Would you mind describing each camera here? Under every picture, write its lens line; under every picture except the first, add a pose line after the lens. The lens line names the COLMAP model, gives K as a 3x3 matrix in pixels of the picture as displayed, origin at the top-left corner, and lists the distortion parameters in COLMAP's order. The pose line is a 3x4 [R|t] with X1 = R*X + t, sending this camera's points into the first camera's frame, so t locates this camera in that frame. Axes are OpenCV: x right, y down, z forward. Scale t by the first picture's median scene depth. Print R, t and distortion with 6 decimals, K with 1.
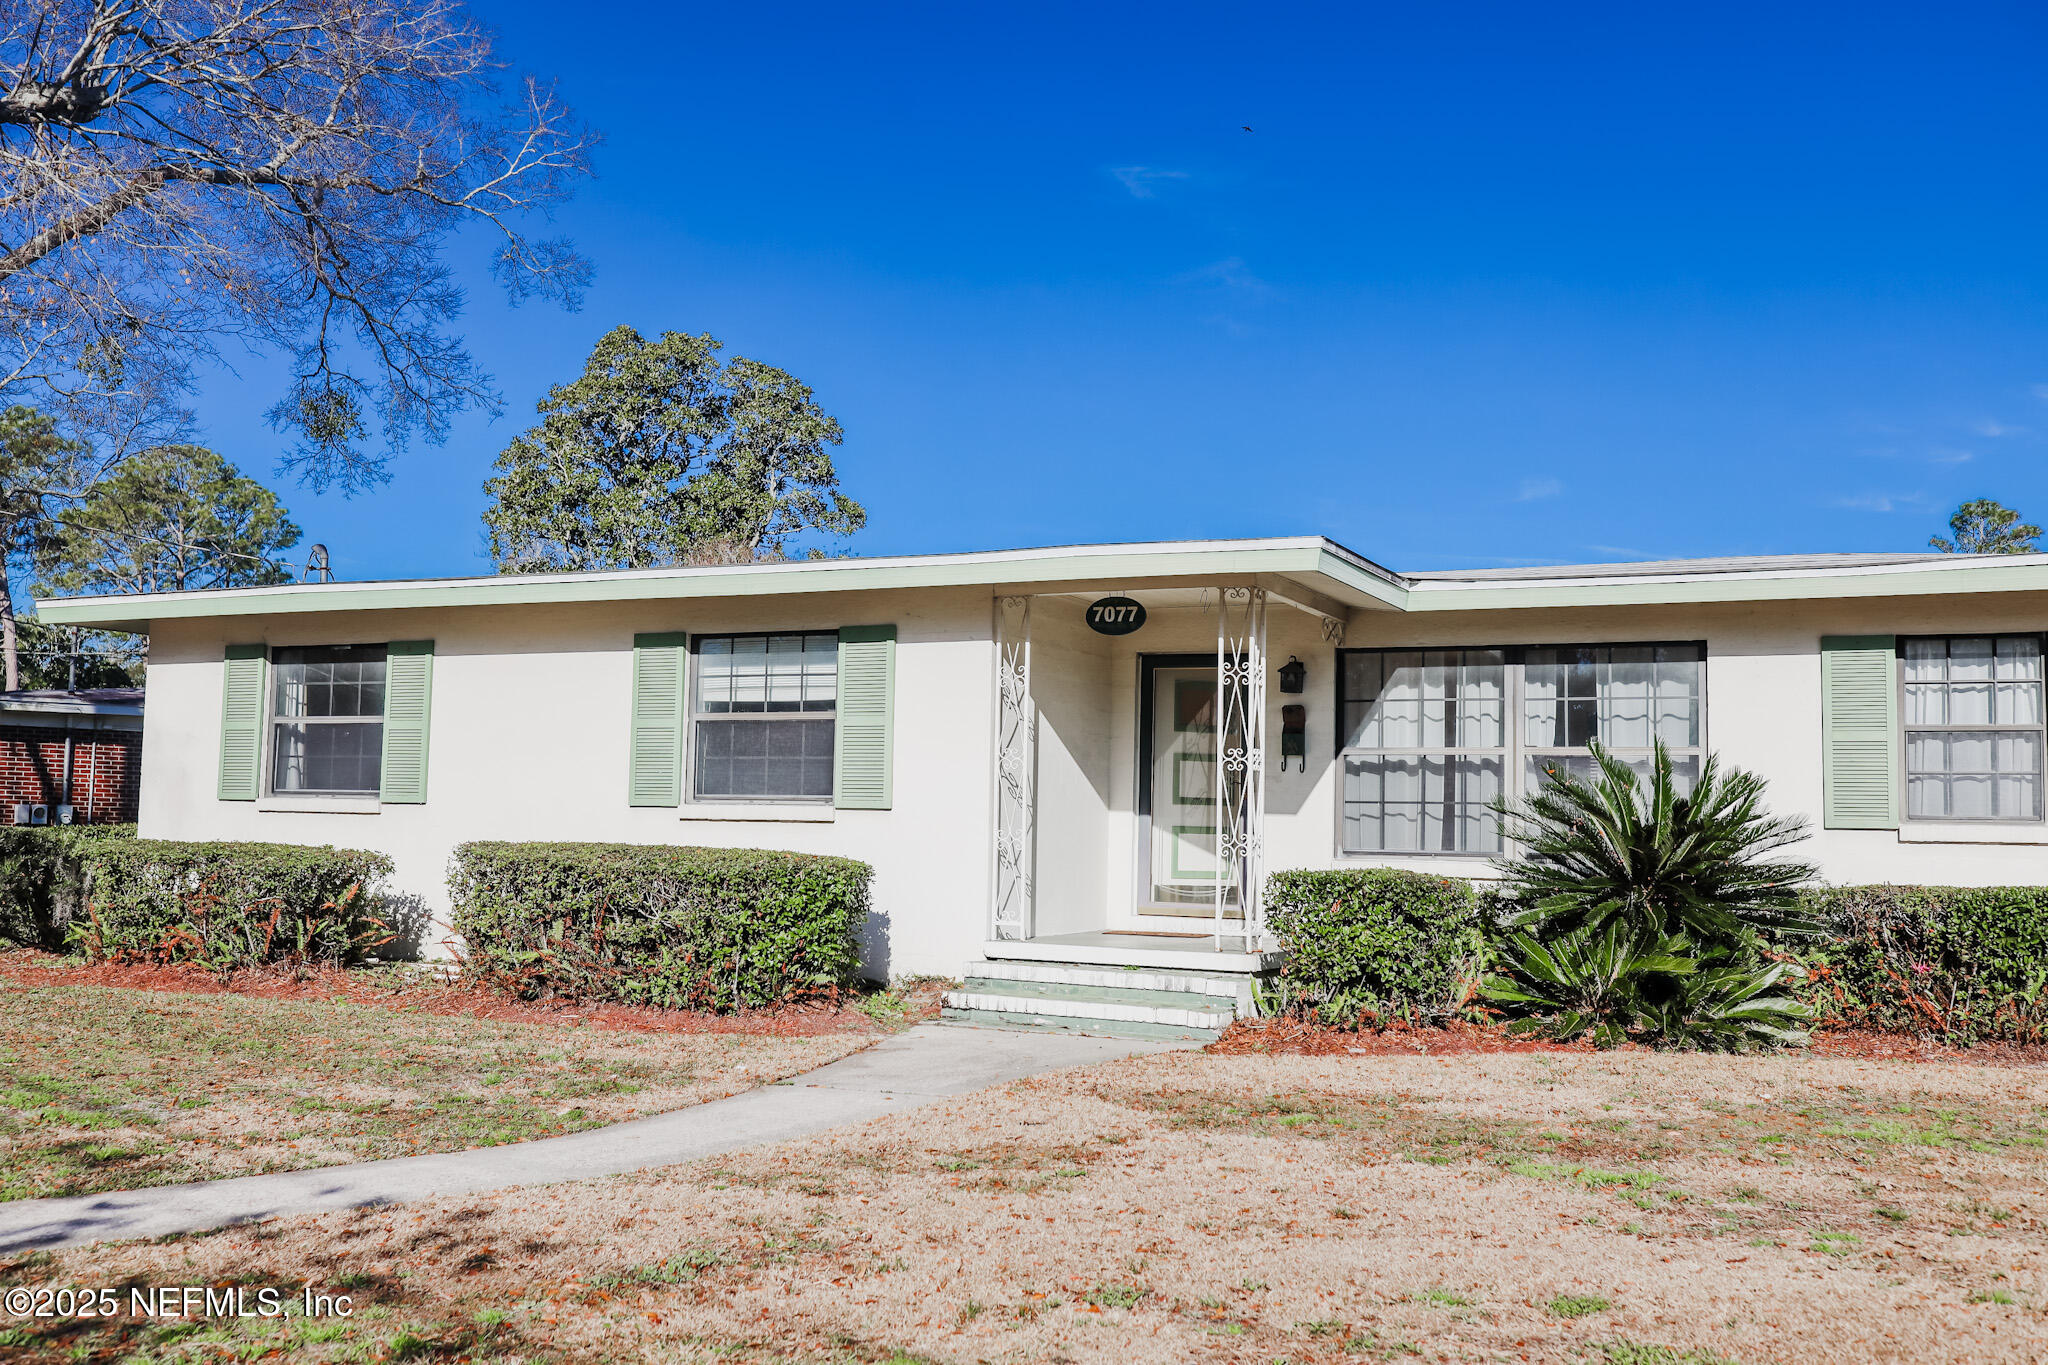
lens RADIAL K [[1968.2, 0, 1024.0], [0, 1968.2, 682.5], [0, 0, 1]] dist [-0.005543, -0.005945]
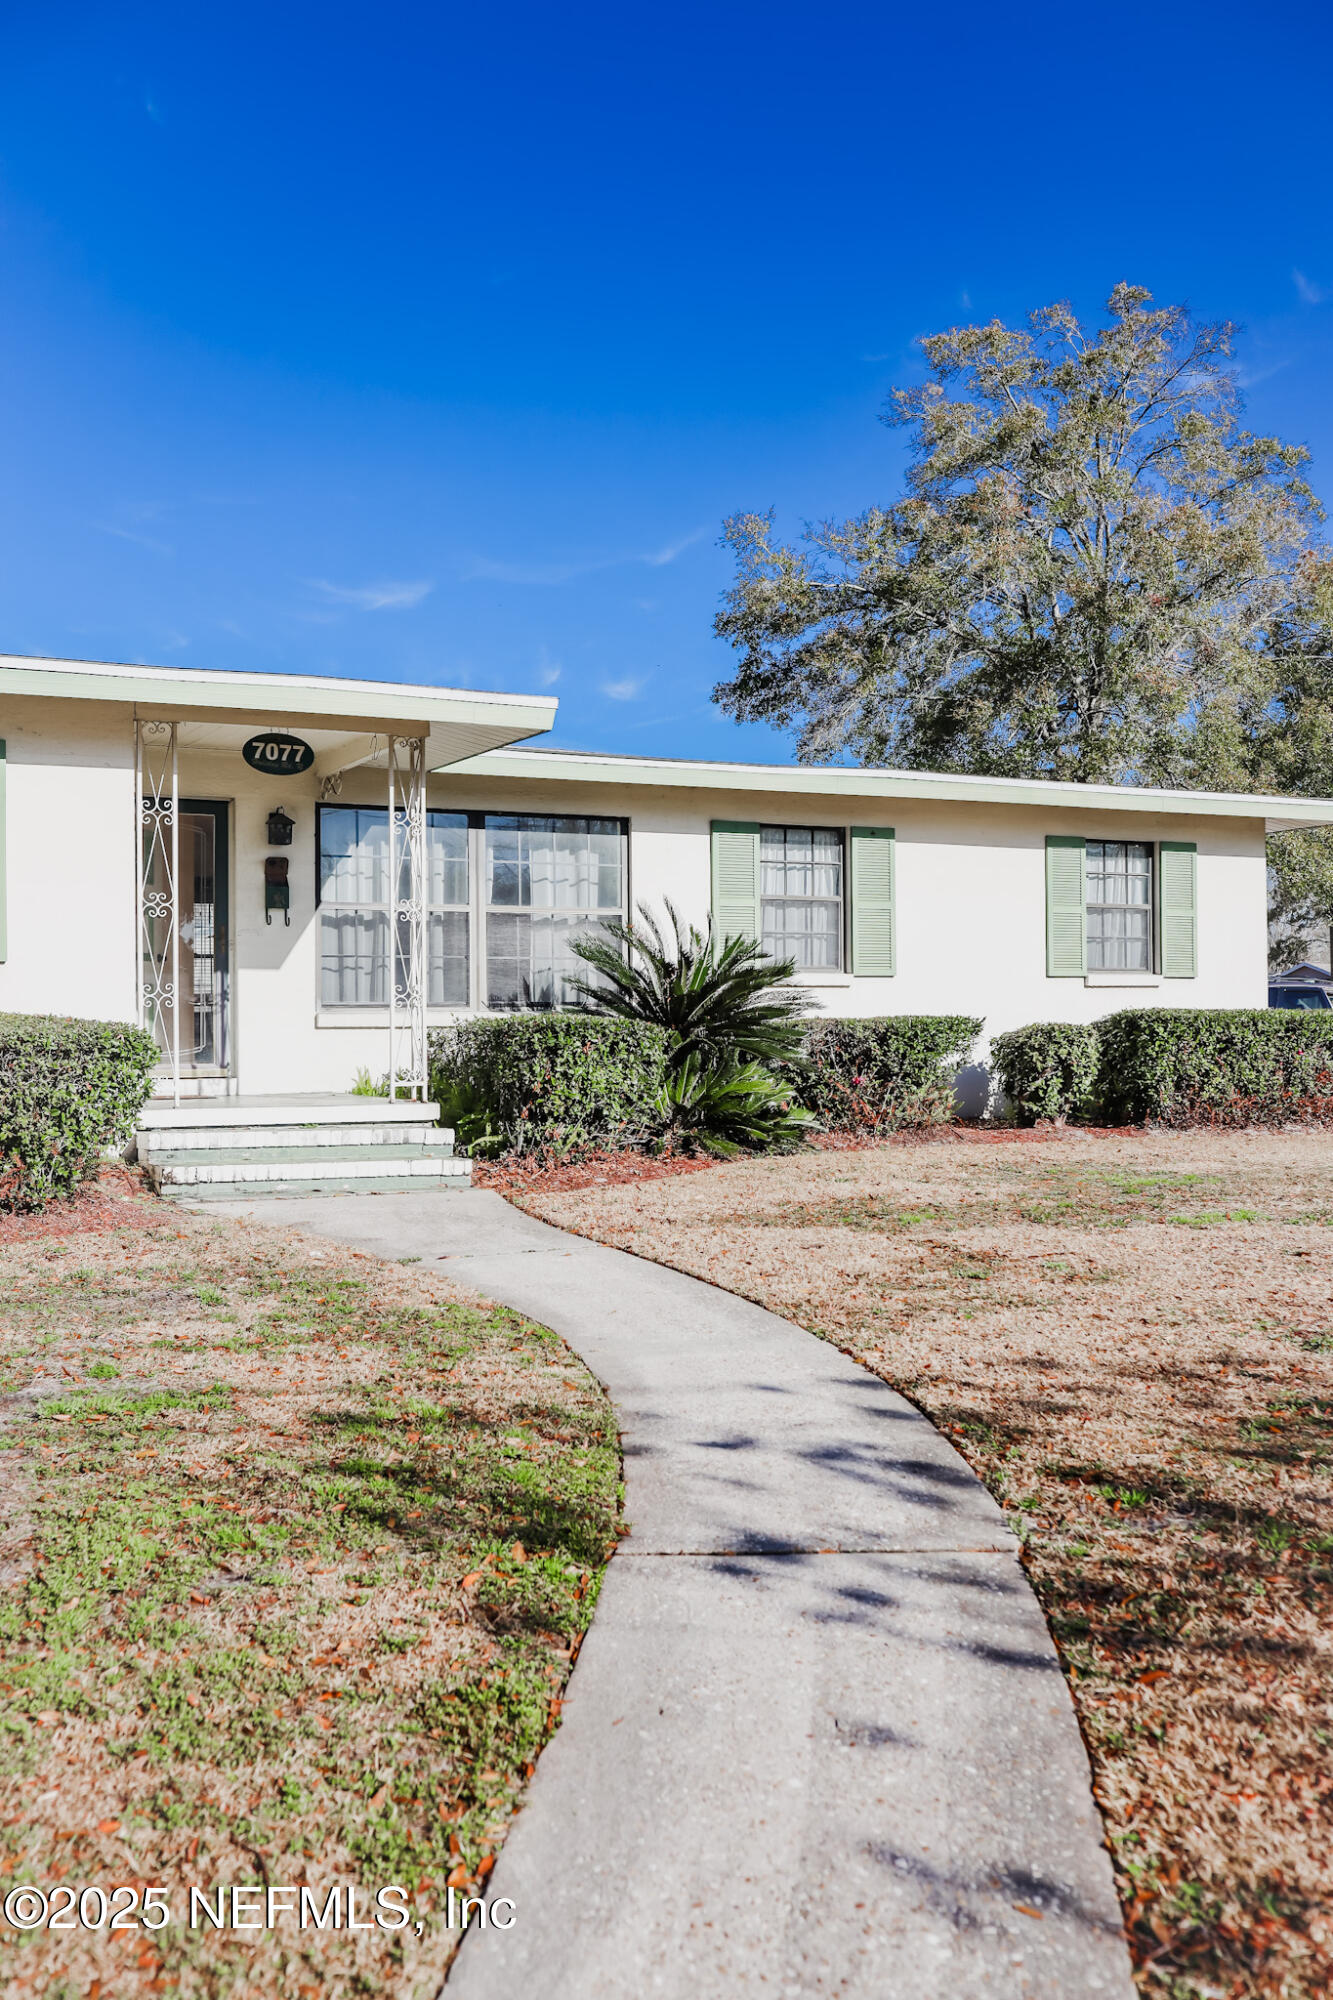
lens RADIAL K [[1922.1, 0, 666.5], [0, 1922.1, 1000.0], [0, 0, 1]] dist [-0.005543, -0.005945]
pose [[0.598436, -0.016583, 0.800999, -0.535522], [-0.043328, 0.997653, 0.053026, 0.024352], [-0.799998, -0.066438, 0.596313, 0.280895]]
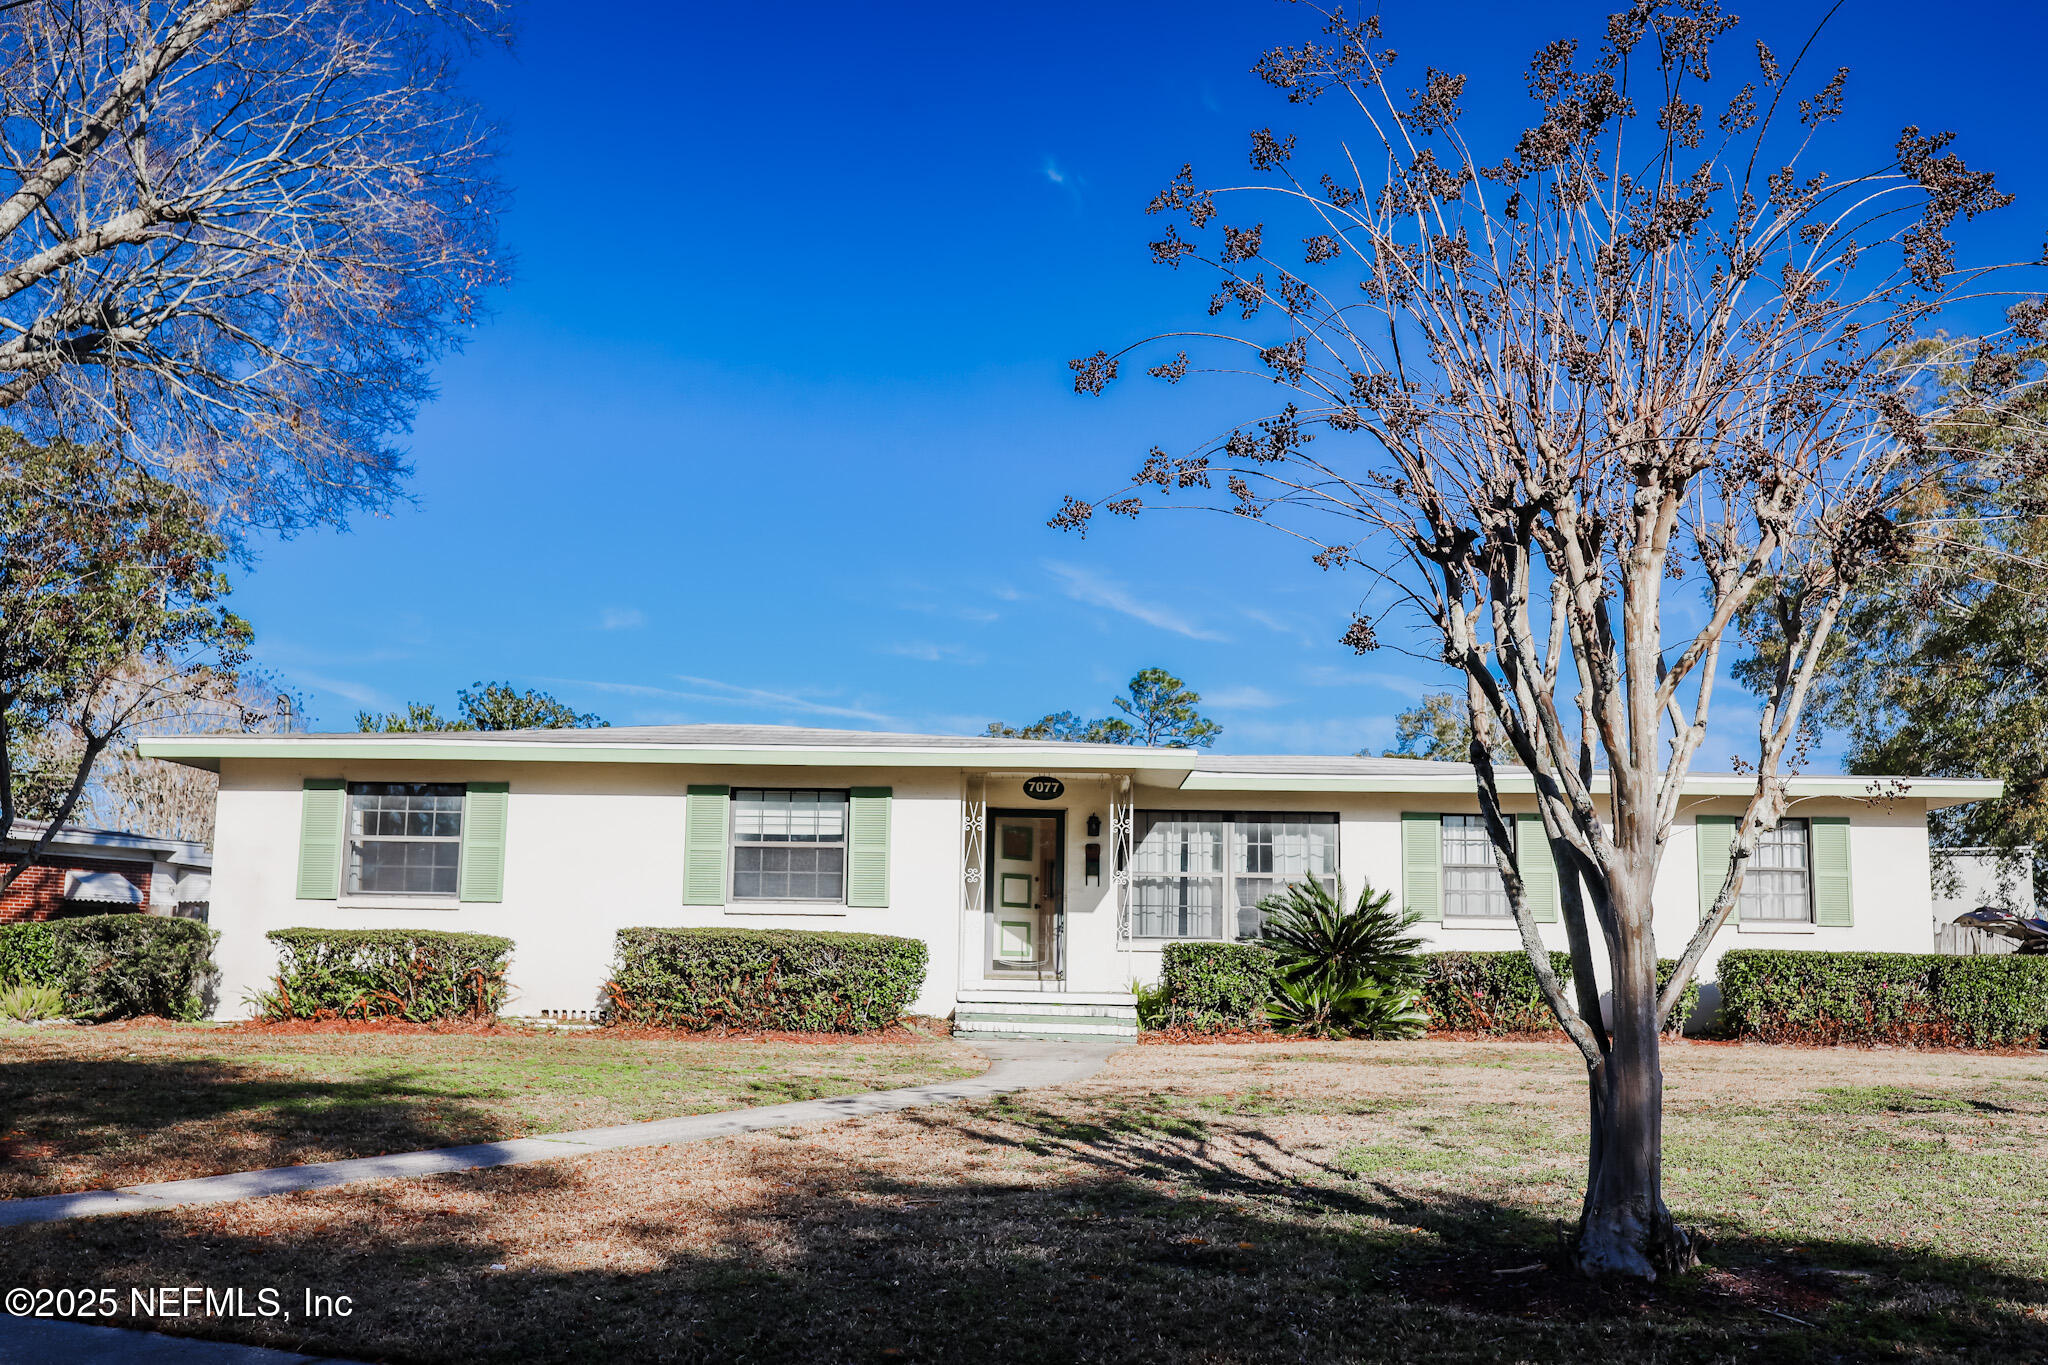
lens RADIAL K [[1968.2, 0, 1024.0], [0, 1968.2, 682.5], [0, 0, 1]] dist [-0.005543, -0.005945]
pose [[0.908017, 0.054152, 0.415419, -0.603305], [-0.029009, 0.997358, -0.066604, -0.011148], [-0.417928, 0.048427, 0.907188, -0.439902]]
